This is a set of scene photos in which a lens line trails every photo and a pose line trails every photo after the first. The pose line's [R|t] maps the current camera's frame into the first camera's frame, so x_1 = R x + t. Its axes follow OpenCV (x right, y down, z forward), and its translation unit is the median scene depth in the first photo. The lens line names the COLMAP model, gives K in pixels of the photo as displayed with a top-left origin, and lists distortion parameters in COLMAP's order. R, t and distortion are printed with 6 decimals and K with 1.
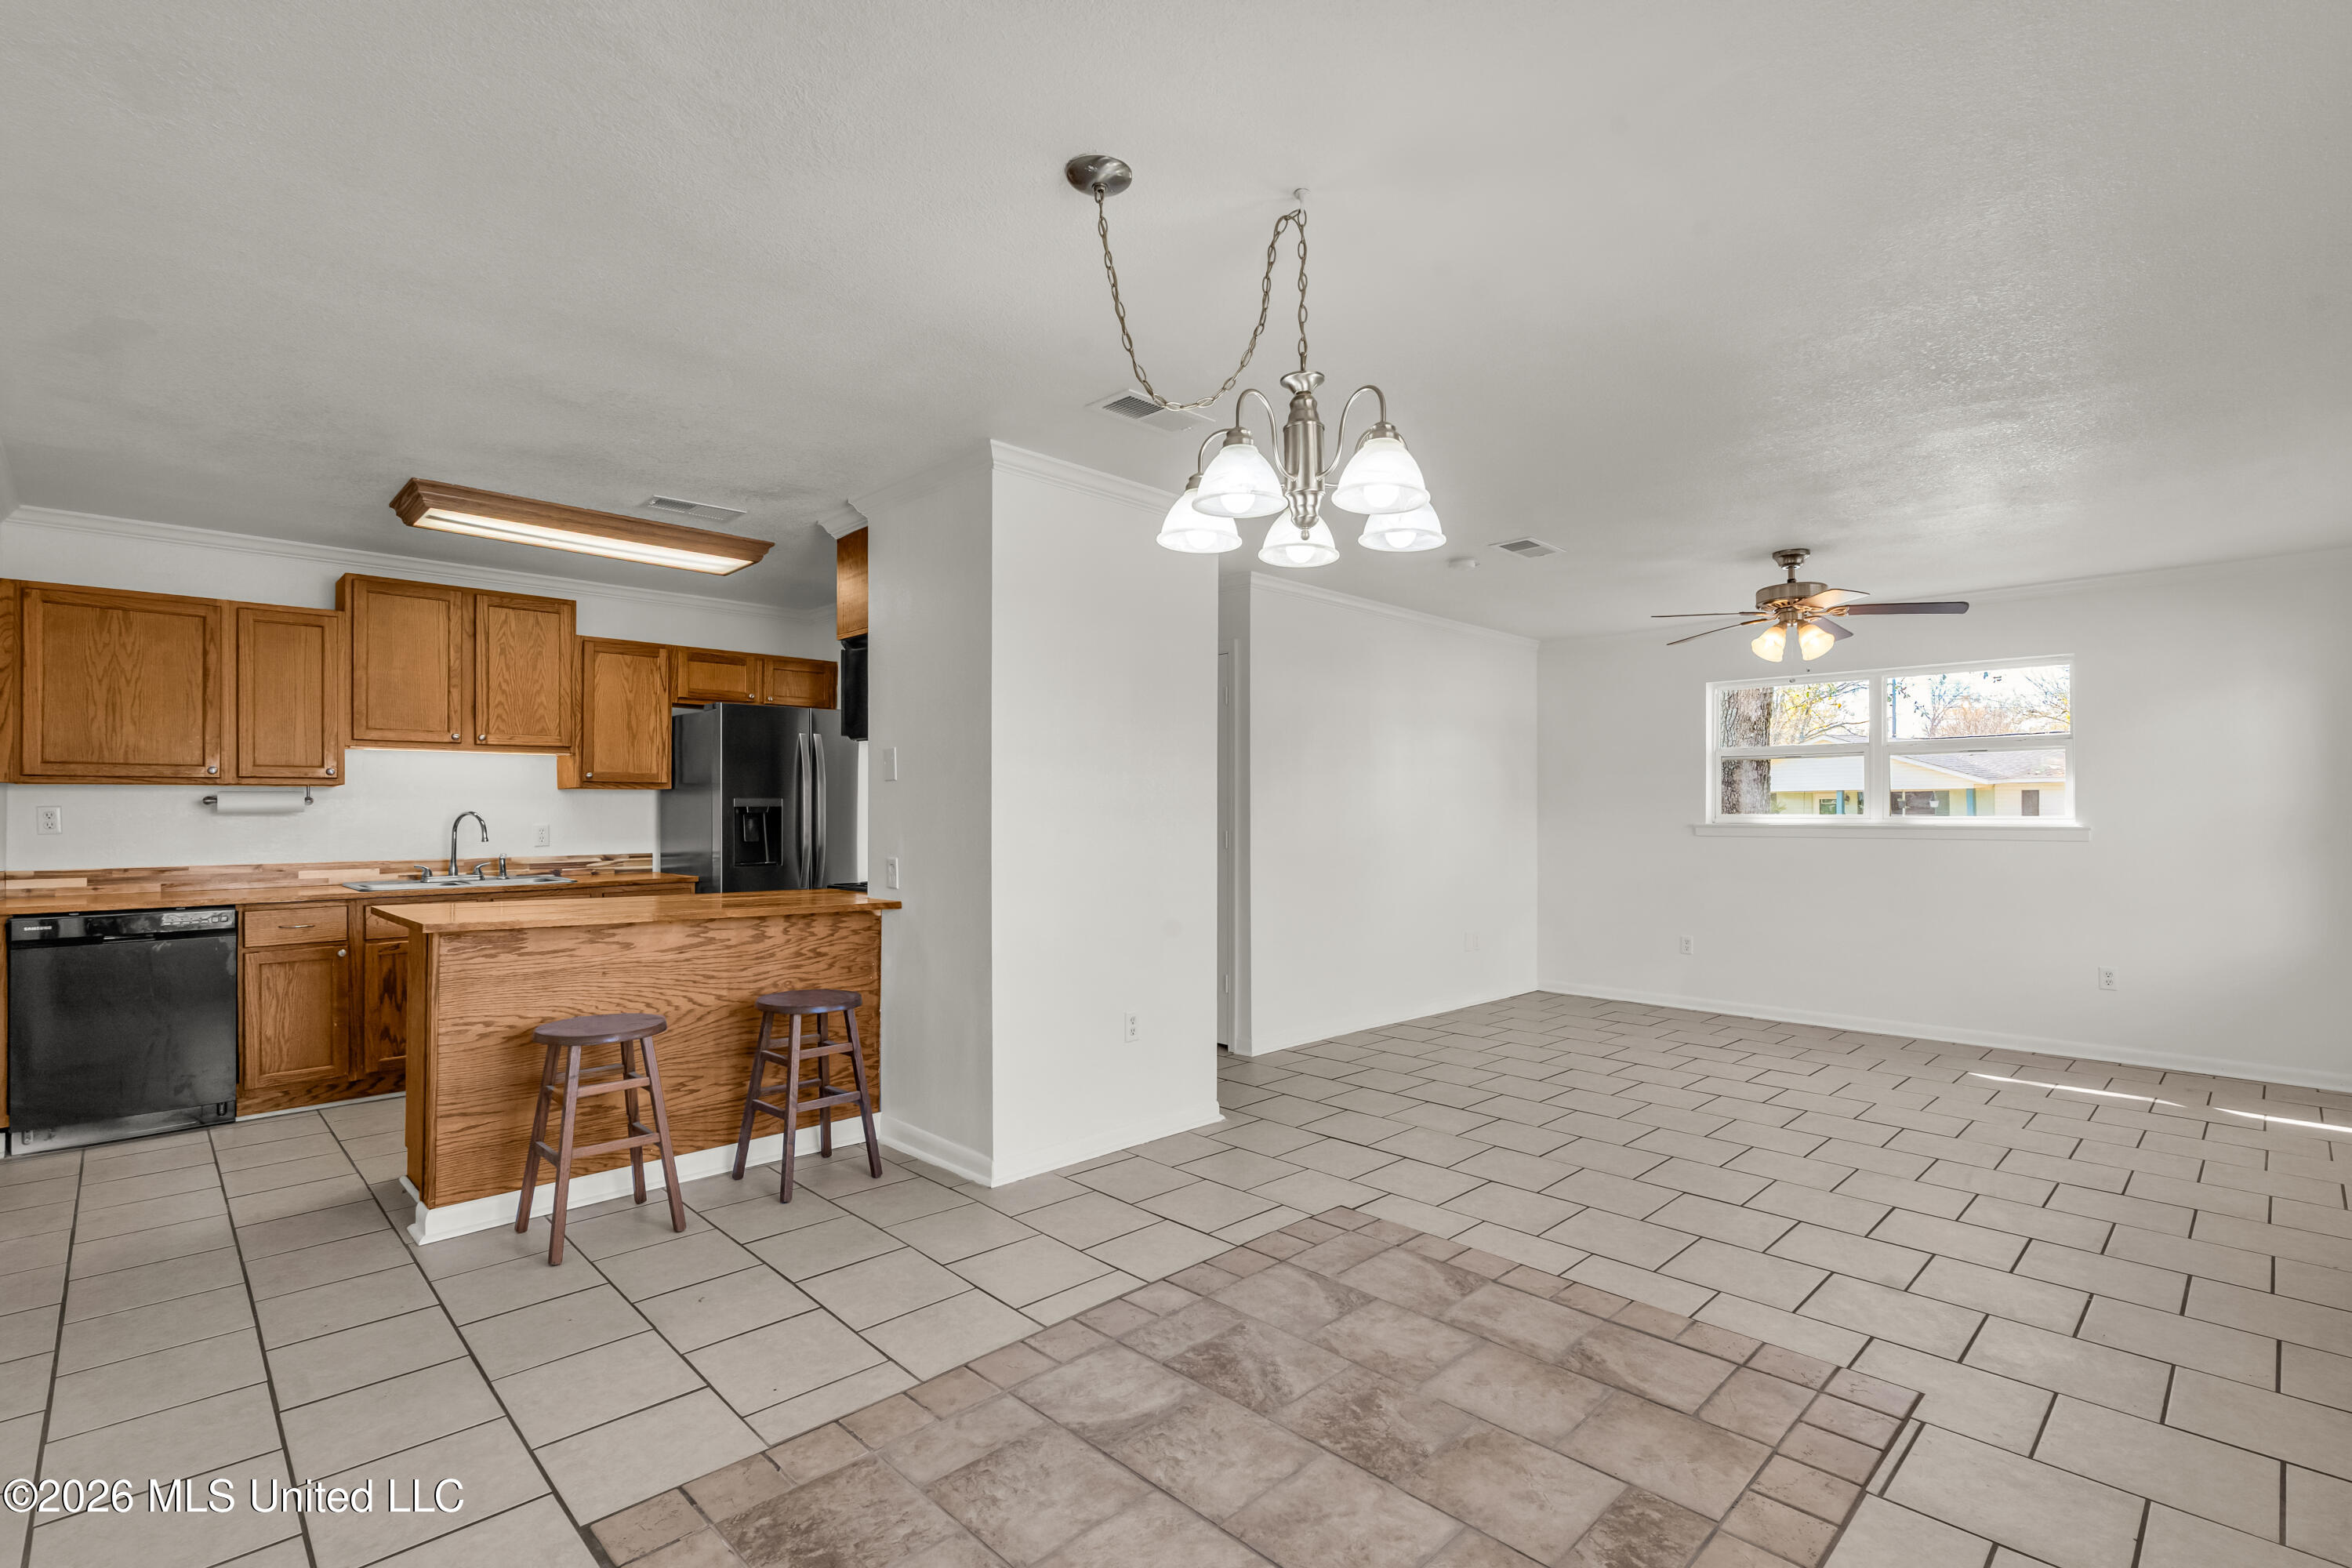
lens RADIAL K [[1077.4, 0, 1186.3], [0, 1077.4, 810.4], [0, 0, 1]] dist [0.000563, -0.001041]
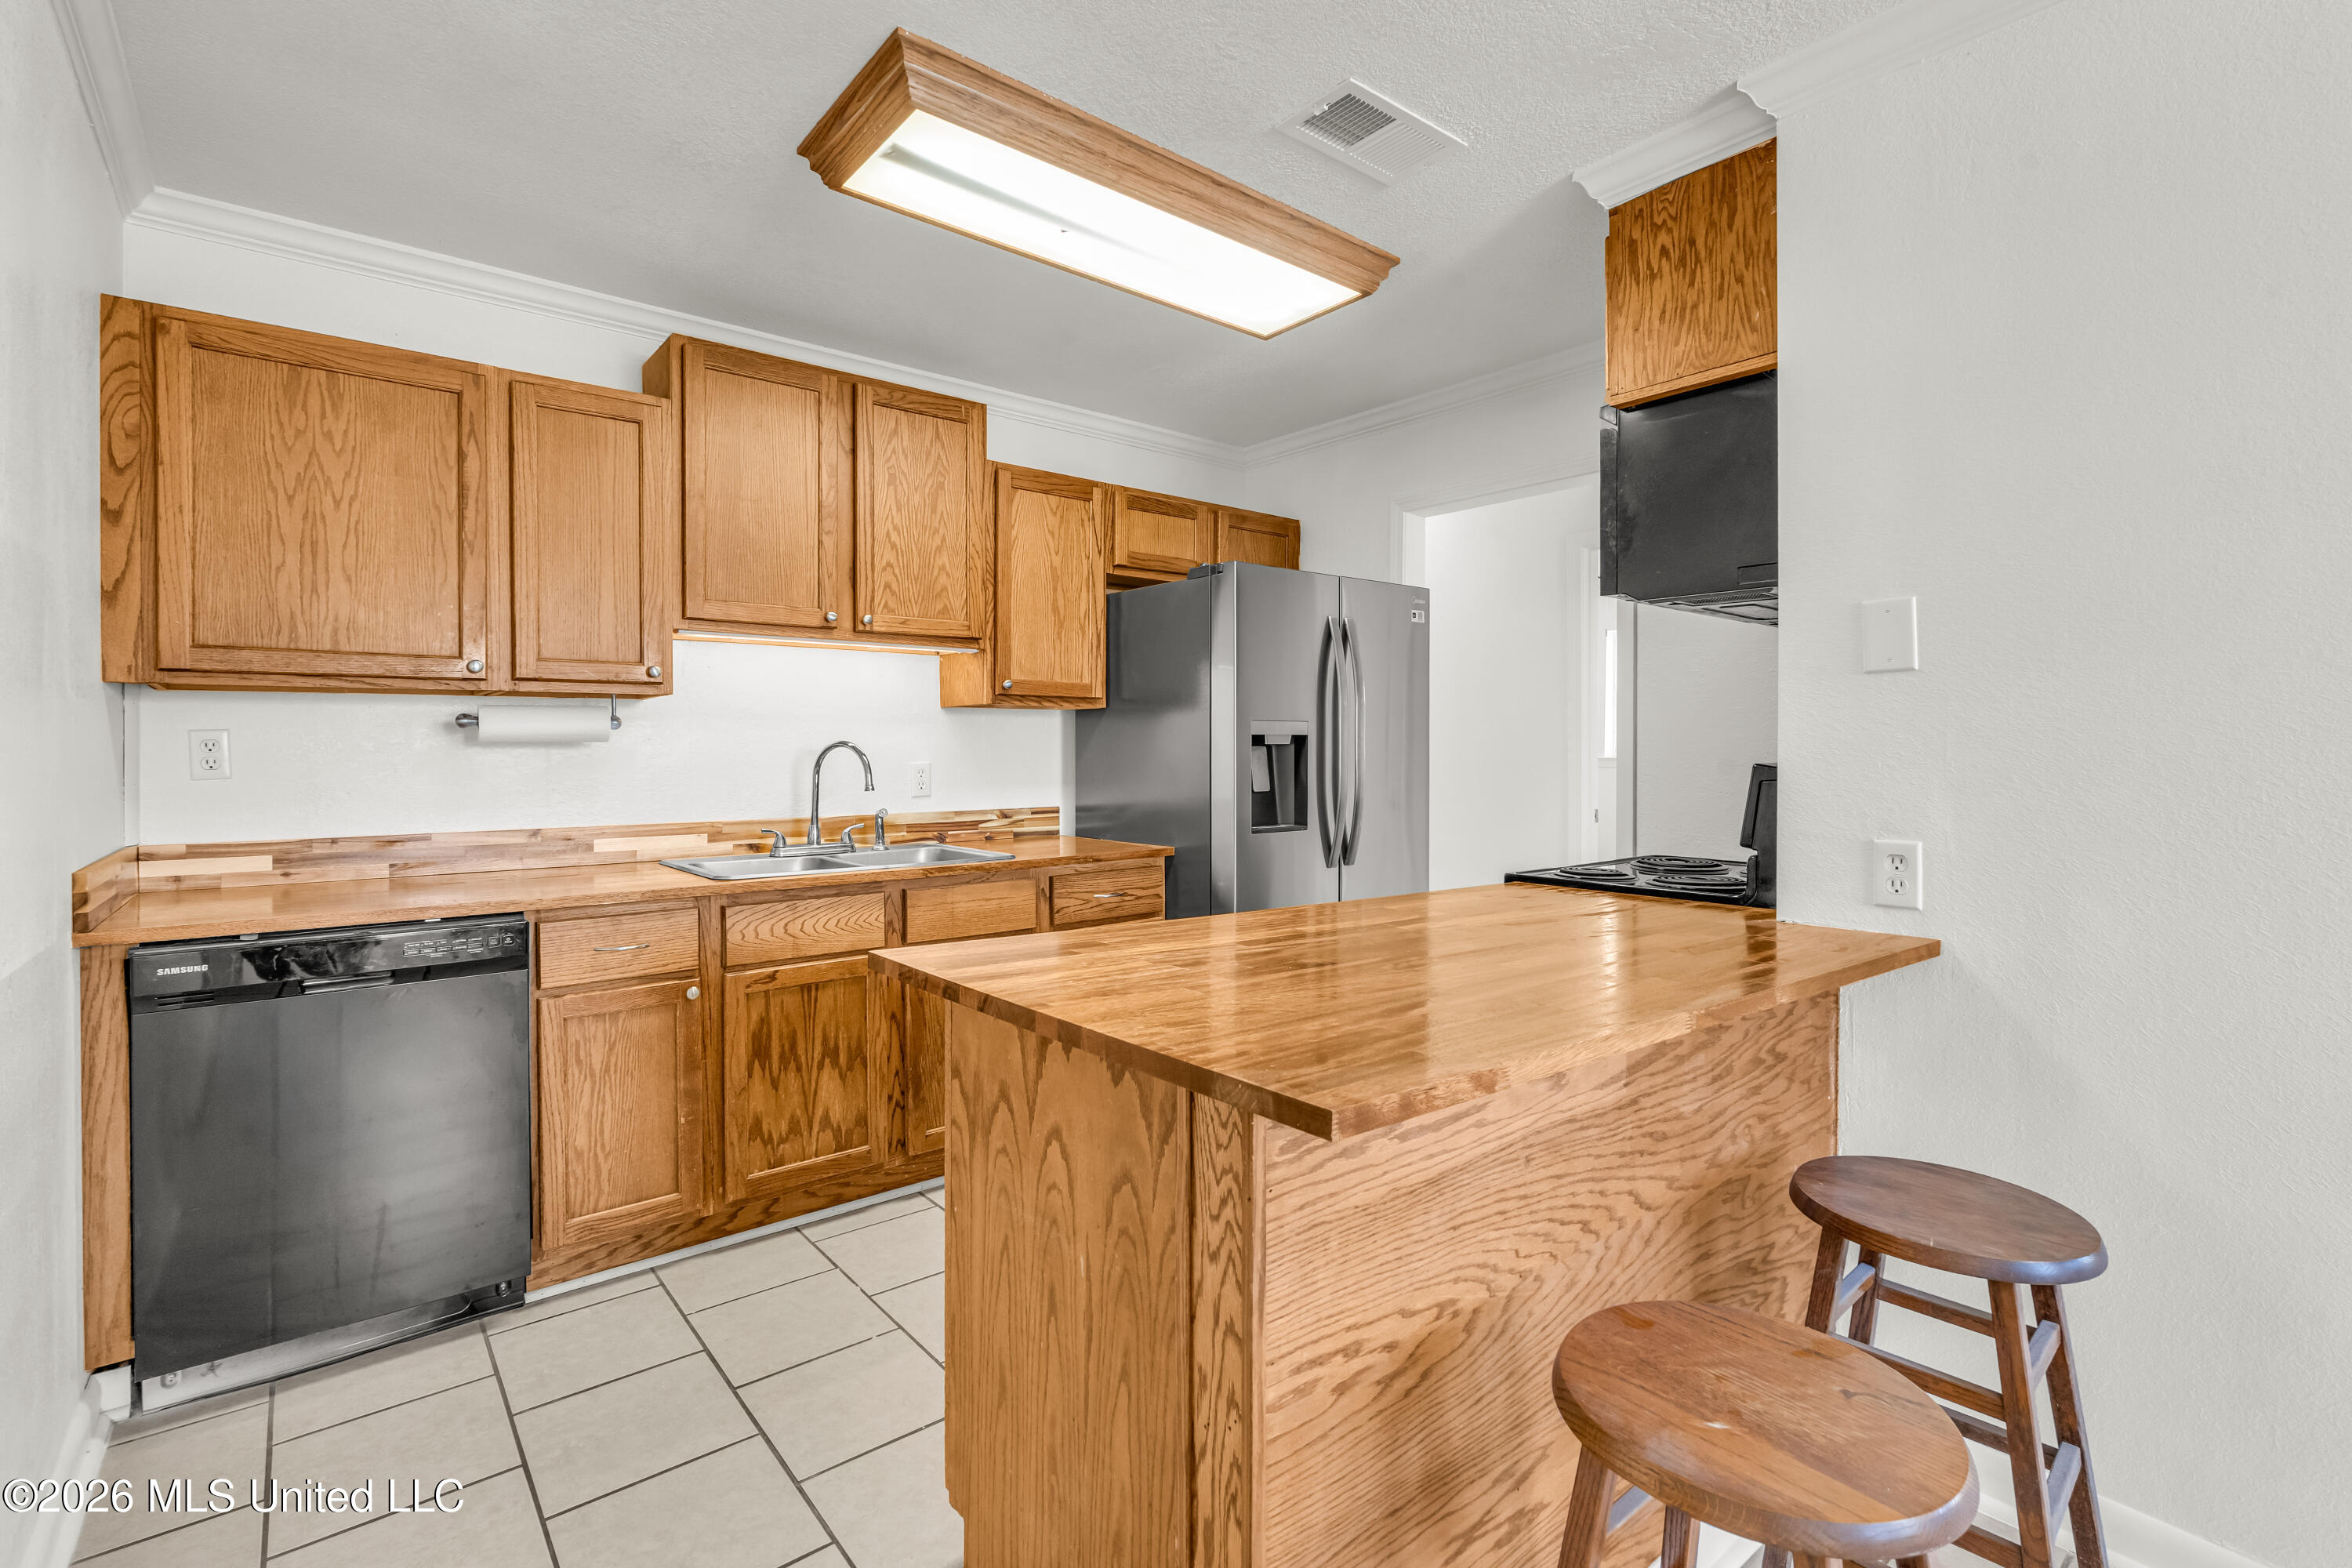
lens RADIAL K [[1077.4, 0, 1182.0], [0, 1077.4, 763.0], [0, 0, 1]] dist [0.000563, -0.001041]
pose [[0.995631, 0.002813, -0.093332, -0.471546], [-0.001436, 0.999889, 0.014819, 0.004369], [0.093363, -0.014621, 0.995525, 0.461589]]
